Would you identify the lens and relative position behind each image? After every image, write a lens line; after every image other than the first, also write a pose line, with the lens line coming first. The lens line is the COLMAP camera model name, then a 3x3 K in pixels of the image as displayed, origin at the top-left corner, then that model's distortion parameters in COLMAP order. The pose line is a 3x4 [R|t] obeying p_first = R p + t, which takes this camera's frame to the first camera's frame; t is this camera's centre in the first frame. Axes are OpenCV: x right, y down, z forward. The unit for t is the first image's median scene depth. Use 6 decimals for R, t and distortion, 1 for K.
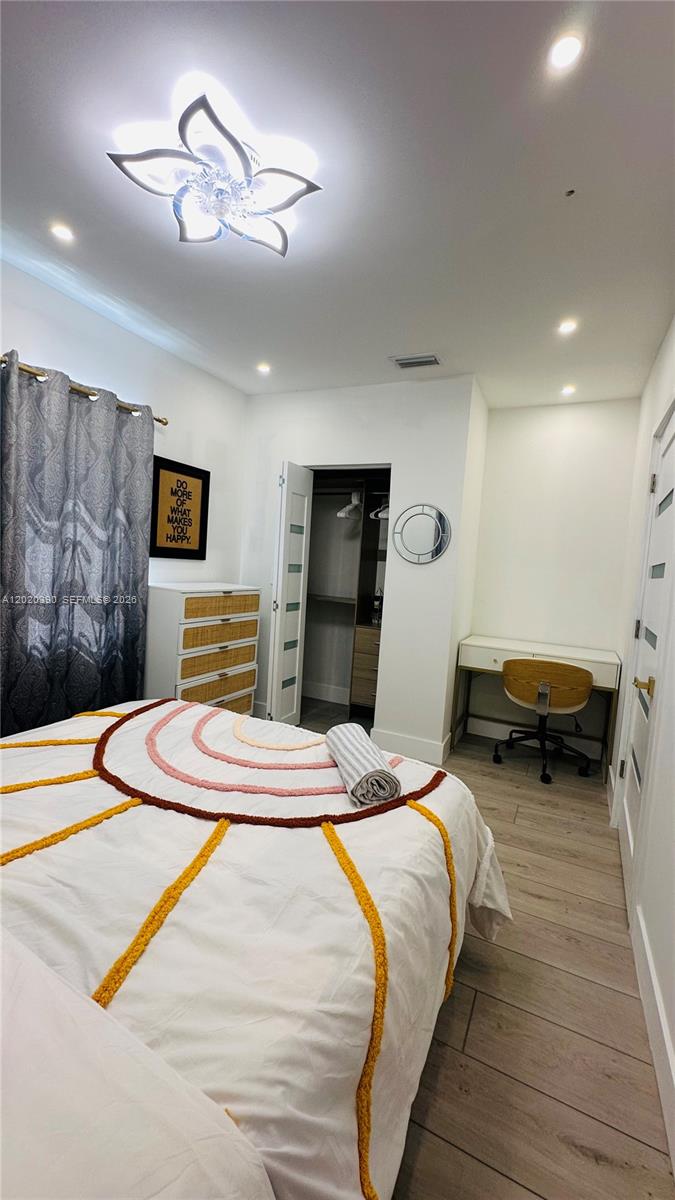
lens RADIAL K [[478.1, 0, 336.7], [0, 478.1, 601.7], [0, 0, 1]] dist [-0.001399, 0.000138]
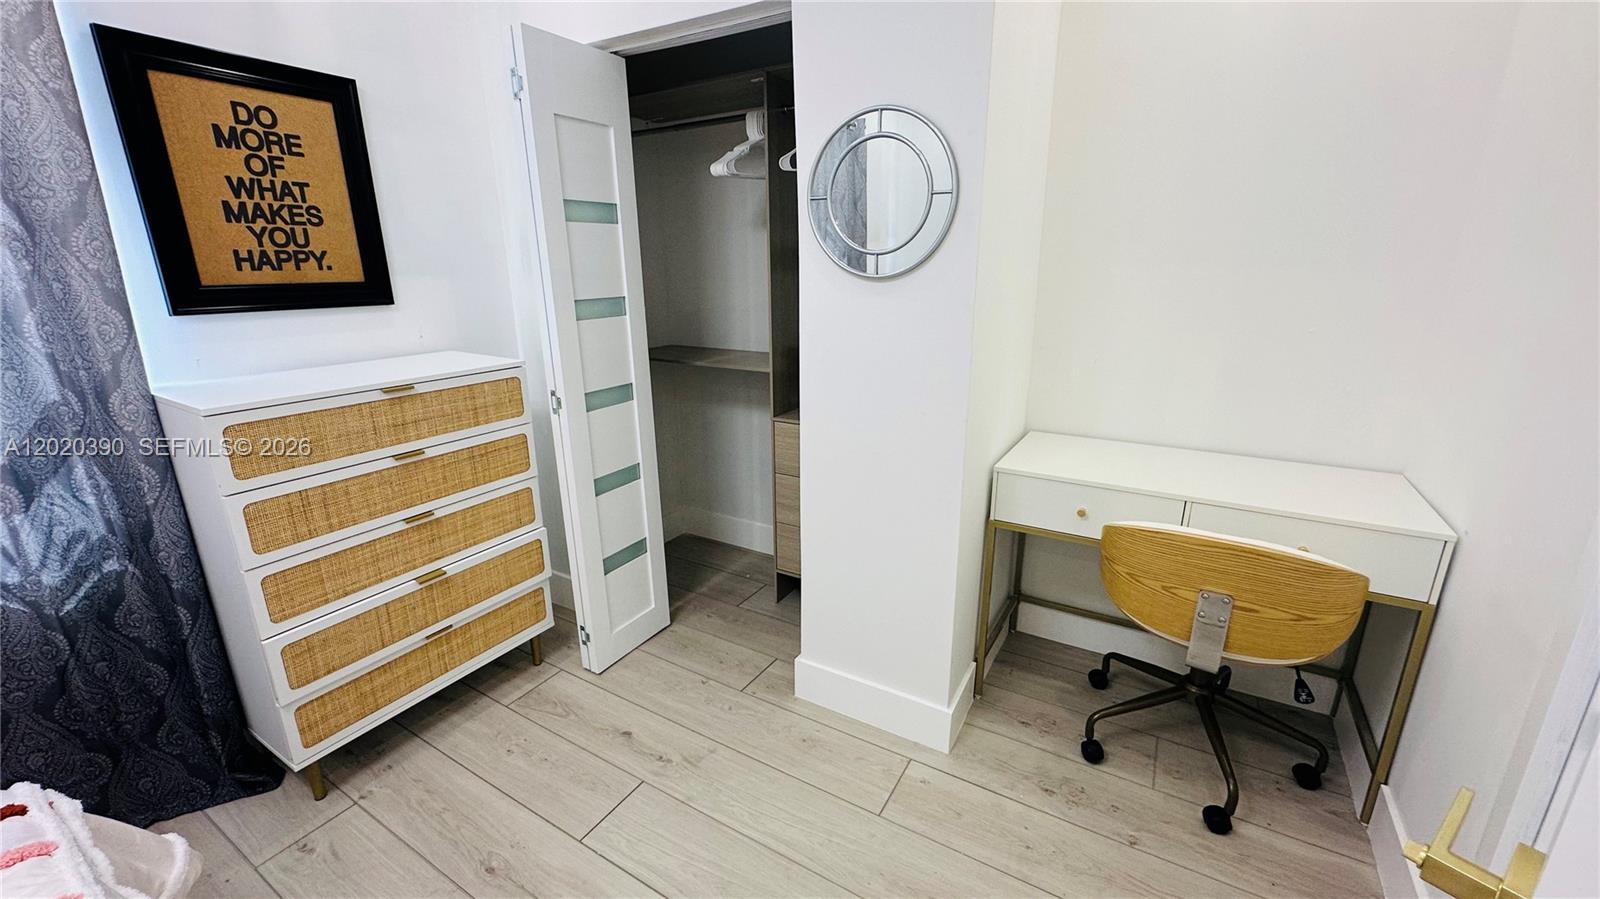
lens RADIAL K [[637.4, 0, 801.7], [0, 637.4, 444.6], [0, 0, 1]] dist [-0.001399, 0.000138]
pose [[0.993769, -0.047630, -0.100775, 0.153130], [0.066391, 0.979163, 0.191916, -0.050568], [0.089534, -0.197411, 0.976224, 0.463109]]
